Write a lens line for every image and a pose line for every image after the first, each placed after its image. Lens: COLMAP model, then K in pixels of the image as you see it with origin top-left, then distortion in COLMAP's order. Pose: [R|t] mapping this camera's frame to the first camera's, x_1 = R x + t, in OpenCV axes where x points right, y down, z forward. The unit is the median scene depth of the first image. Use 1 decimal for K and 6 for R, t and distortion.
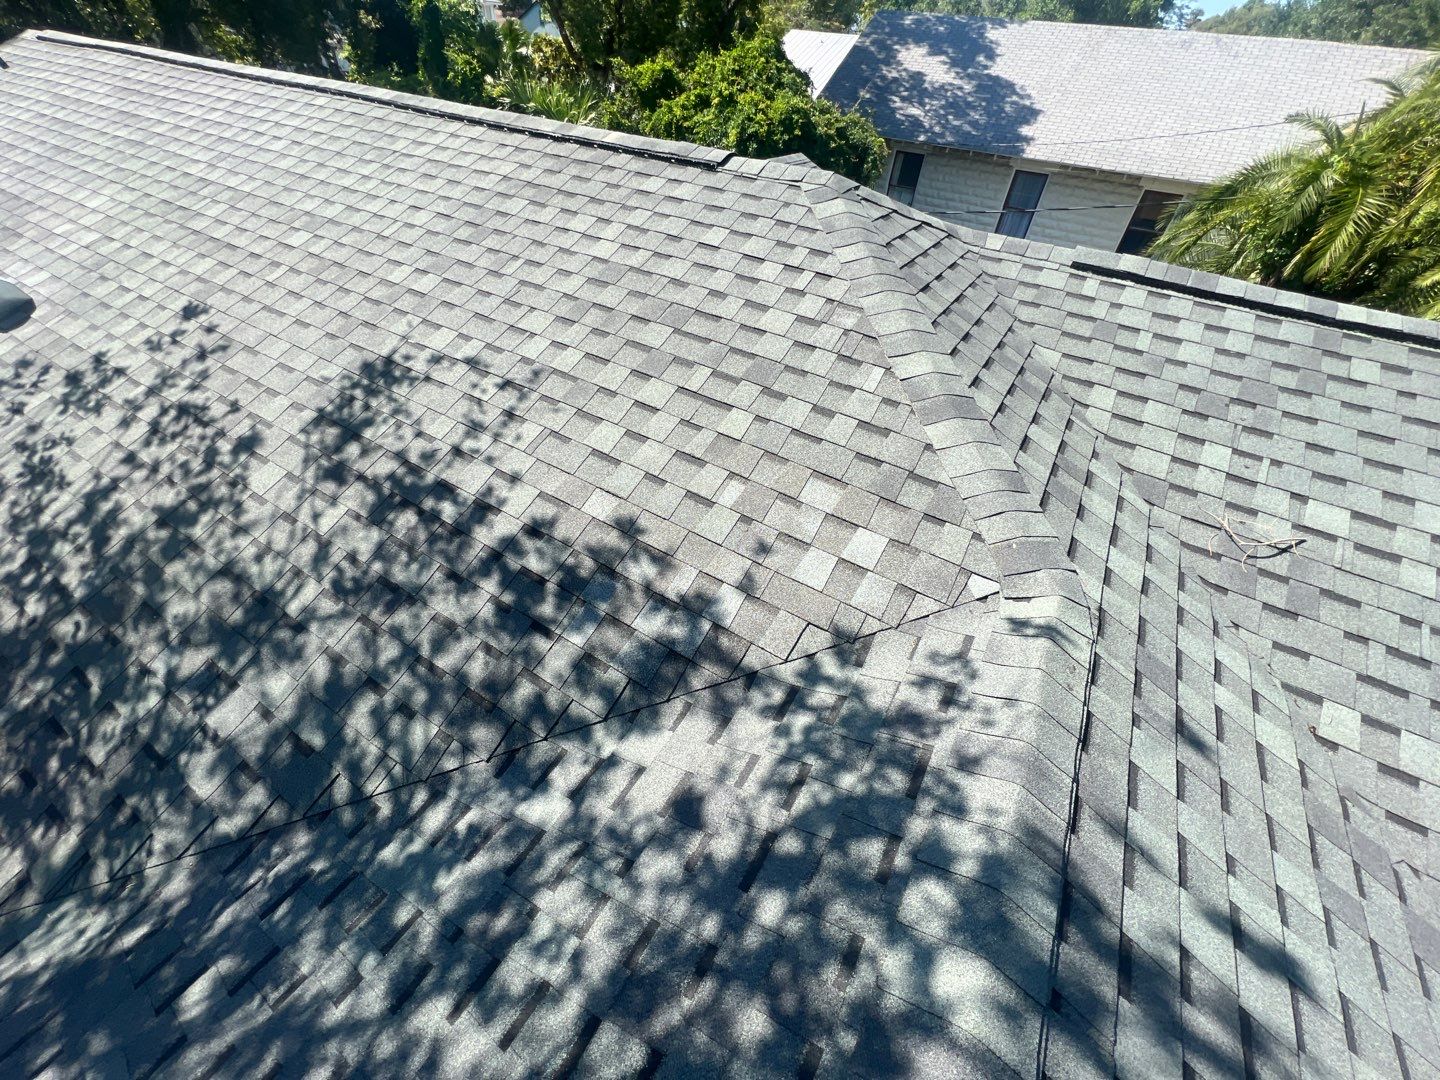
lens RADIAL K [[576.6, 0, 715.2], [0, 576.6, 540.3], [0, 0, 1]] dist [-0.002233, 0.000247]
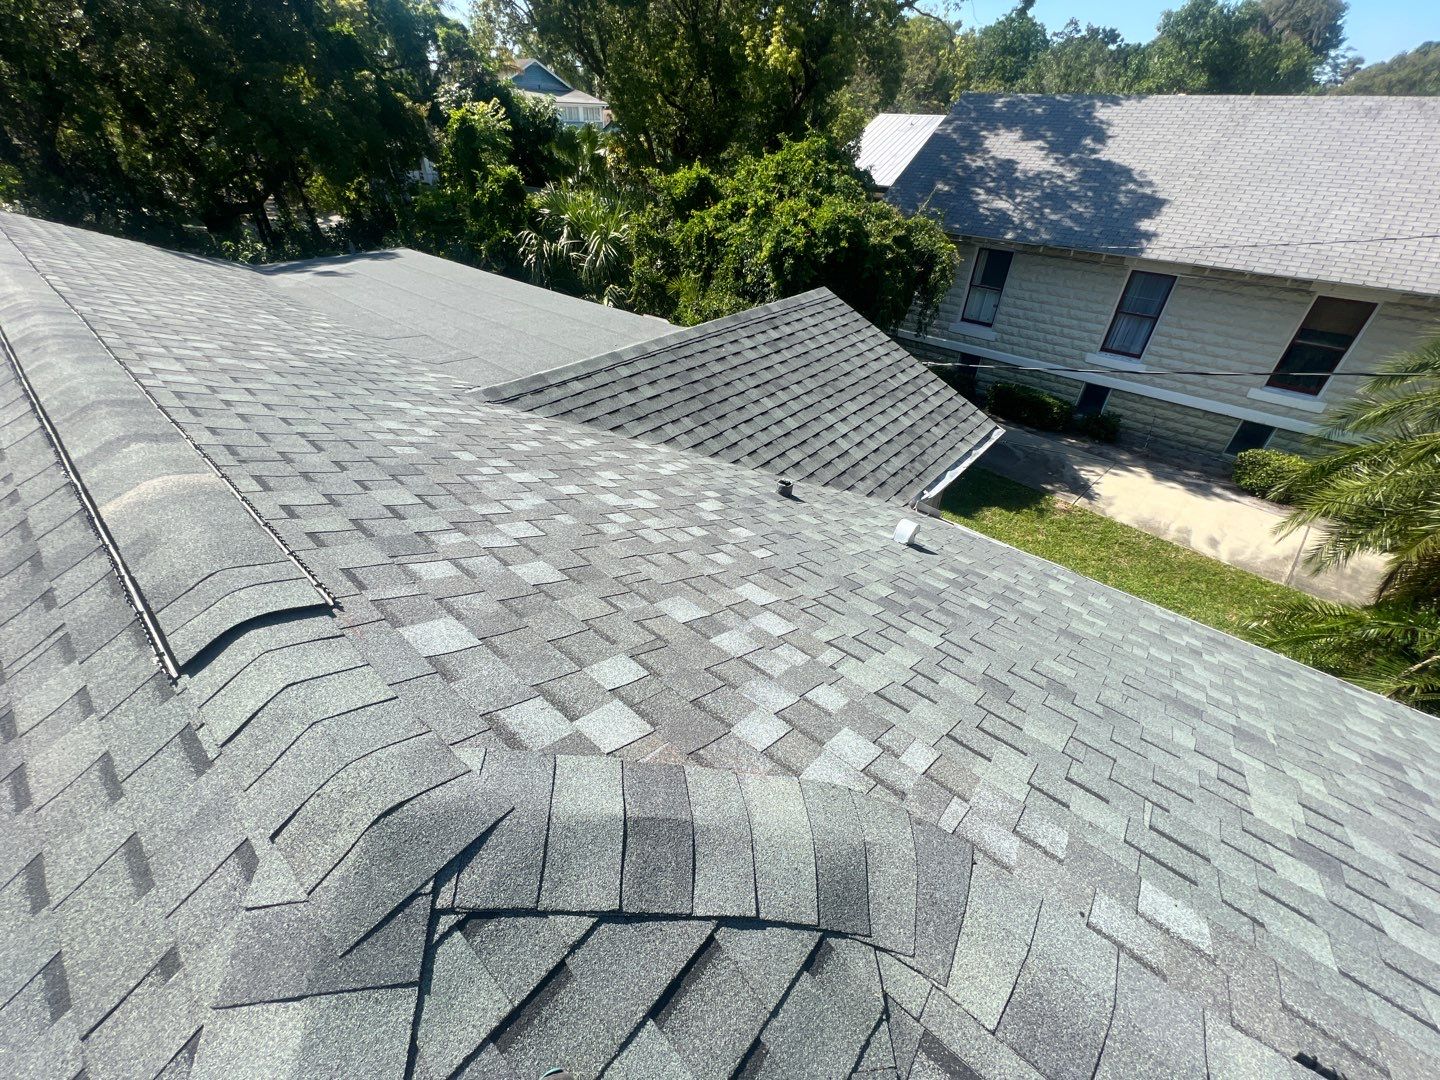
lens RADIAL K [[576.6, 0, 715.9], [0, 576.6, 539.8], [0, 0, 1]] dist [-0.002233, 0.000247]
pose [[0.986952, 0.050387, -0.152926, 0.512868], [-0.063651, 0.994505, -0.083115, -0.942939], [0.147898, 0.091765, 0.984736, 0.888494]]
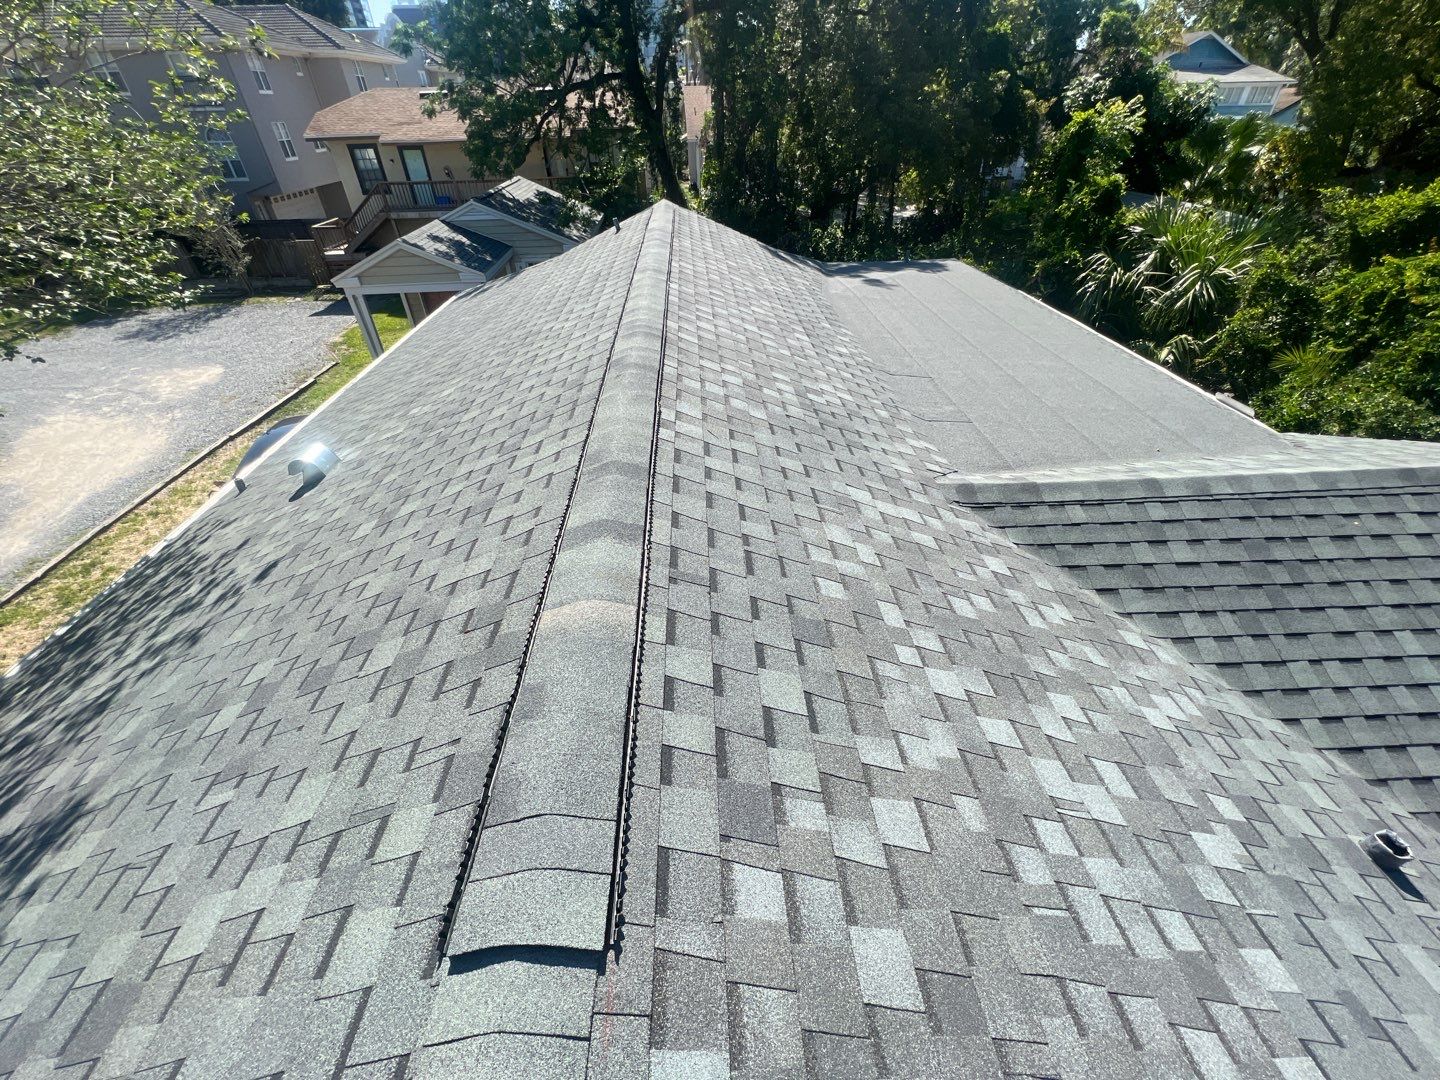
lens RADIAL K [[576.6, 0, 717.7], [0, 576.6, 541.2], [0, 0, 1]] dist [-0.002233, 0.000247]
pose [[0.568494, 0.429728, -0.701533, 0.279494], [-0.491534, 0.861217, 0.129225, -1.251255], [0.659704, 0.271364, 0.700823, 1.061160]]
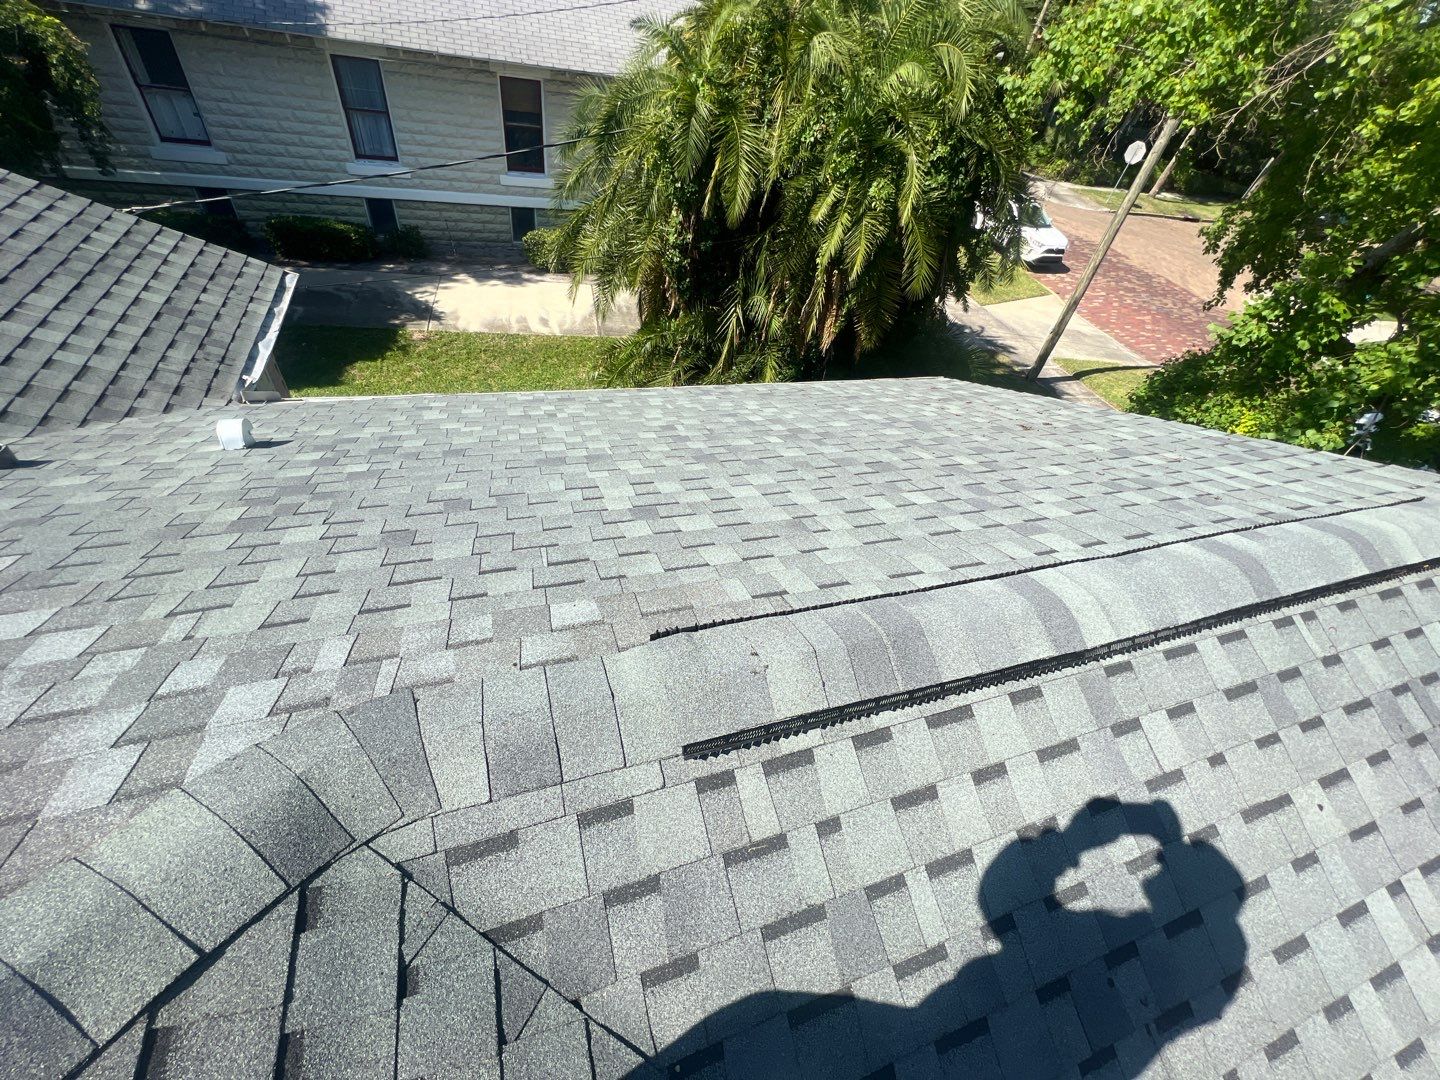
lens RADIAL K [[576.6, 0, 716.4], [0, 576.6, 539.4], [0, 0, 1]] dist [-0.002233, 0.000247]
pose [[0.640400, -0.526170, 0.559493, 0.623636], [0.416527, 0.849967, 0.322584, -0.900737], [-0.645285, 0.026462, 0.763483, 0.867946]]
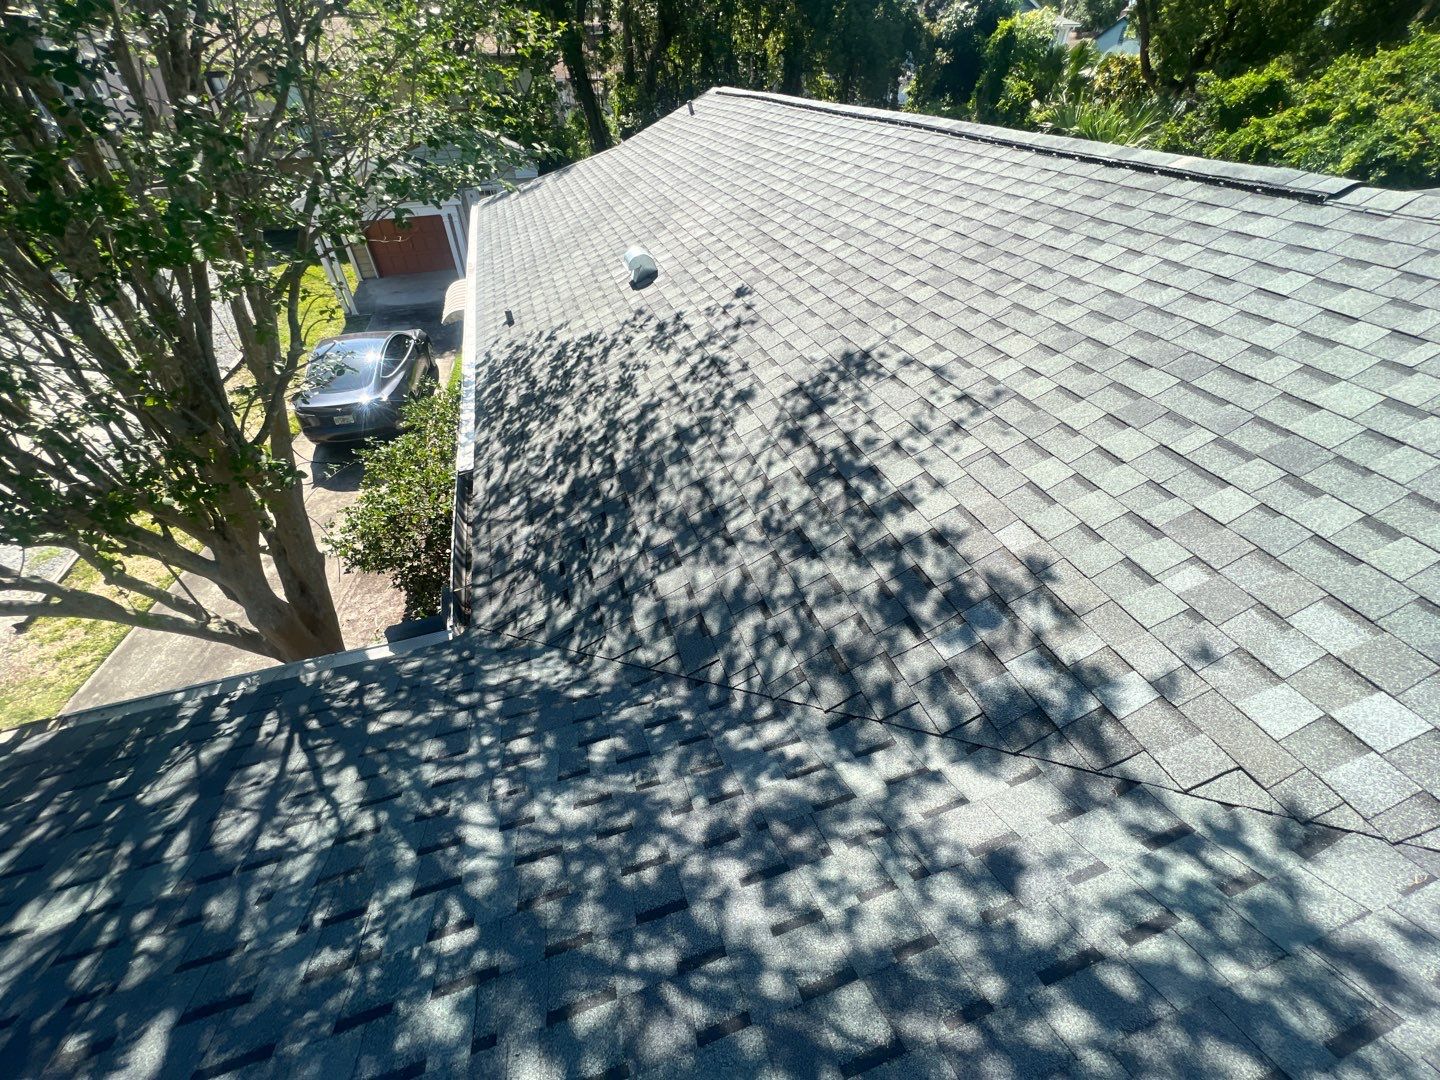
lens RADIAL K [[576.6, 0, 716.5], [0, 576.6, 538.3], [0, 0, 1]] dist [-0.002233, 0.000247]
pose [[0.757935, 0.355982, -0.546637, -0.045006], [-0.373143, 0.923935, 0.084308, 0.039380], [0.535070, 0.140074, 0.833115, -0.057832]]
